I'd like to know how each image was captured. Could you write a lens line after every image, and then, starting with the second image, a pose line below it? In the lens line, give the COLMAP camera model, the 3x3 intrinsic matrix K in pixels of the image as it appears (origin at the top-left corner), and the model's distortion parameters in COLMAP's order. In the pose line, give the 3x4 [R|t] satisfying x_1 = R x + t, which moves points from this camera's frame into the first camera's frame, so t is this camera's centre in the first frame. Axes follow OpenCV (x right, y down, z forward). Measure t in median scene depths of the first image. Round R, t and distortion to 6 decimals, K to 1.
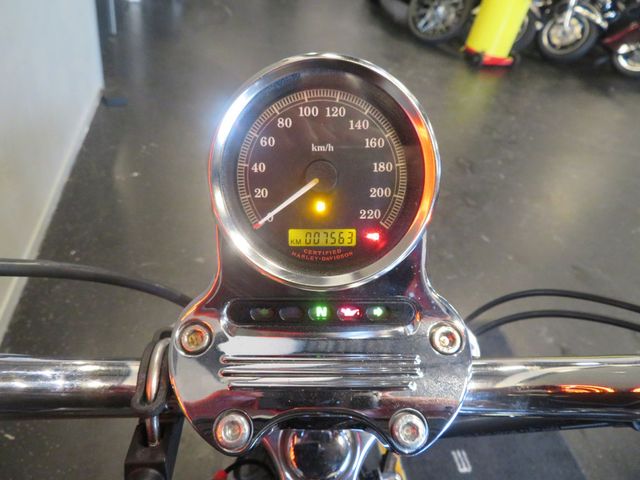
lens RADIAL K [[455.3, 0, 319.4], [0, 455.3, 238.8], [0, 0, 1]] dist [-0.009827, 0.009967]
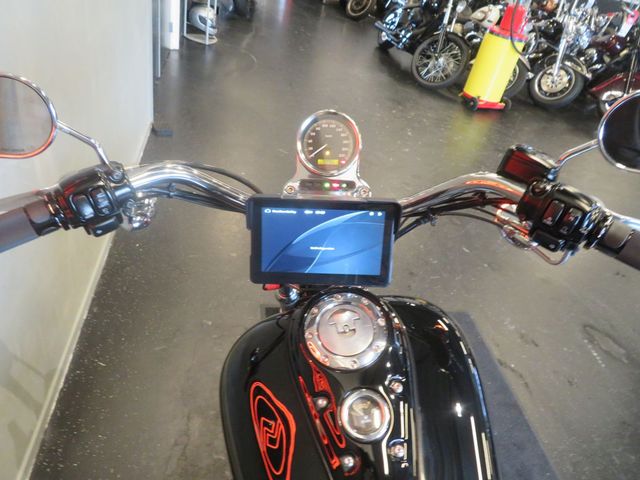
lens RADIAL K [[455.3, 0, 319.6], [0, 455.3, 241.3], [0, 0, 1]] dist [-0.009827, 0.009967]
pose [[0.999450, 0.025355, -0.021369, 0.001303], [-0.026858, 0.996952, -0.073244, 0.035029], [0.019447, 0.073777, 0.997085, -0.098260]]
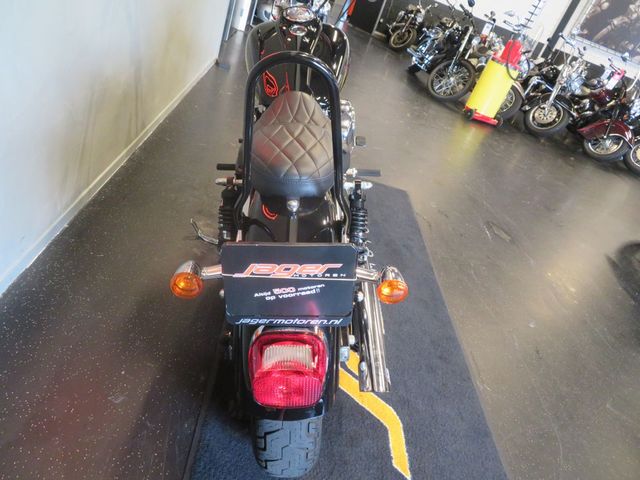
lens RADIAL K [[455.3, 0, 323.7], [0, 455.3, 240.5], [0, 0, 1]] dist [-0.009827, 0.009967]
pose [[0.975655, 0.207502, -0.070998, 0.088476], [-0.216549, 0.962710, -0.162160, 0.271731], [0.034702, 0.173586, 0.984207, -0.279003]]
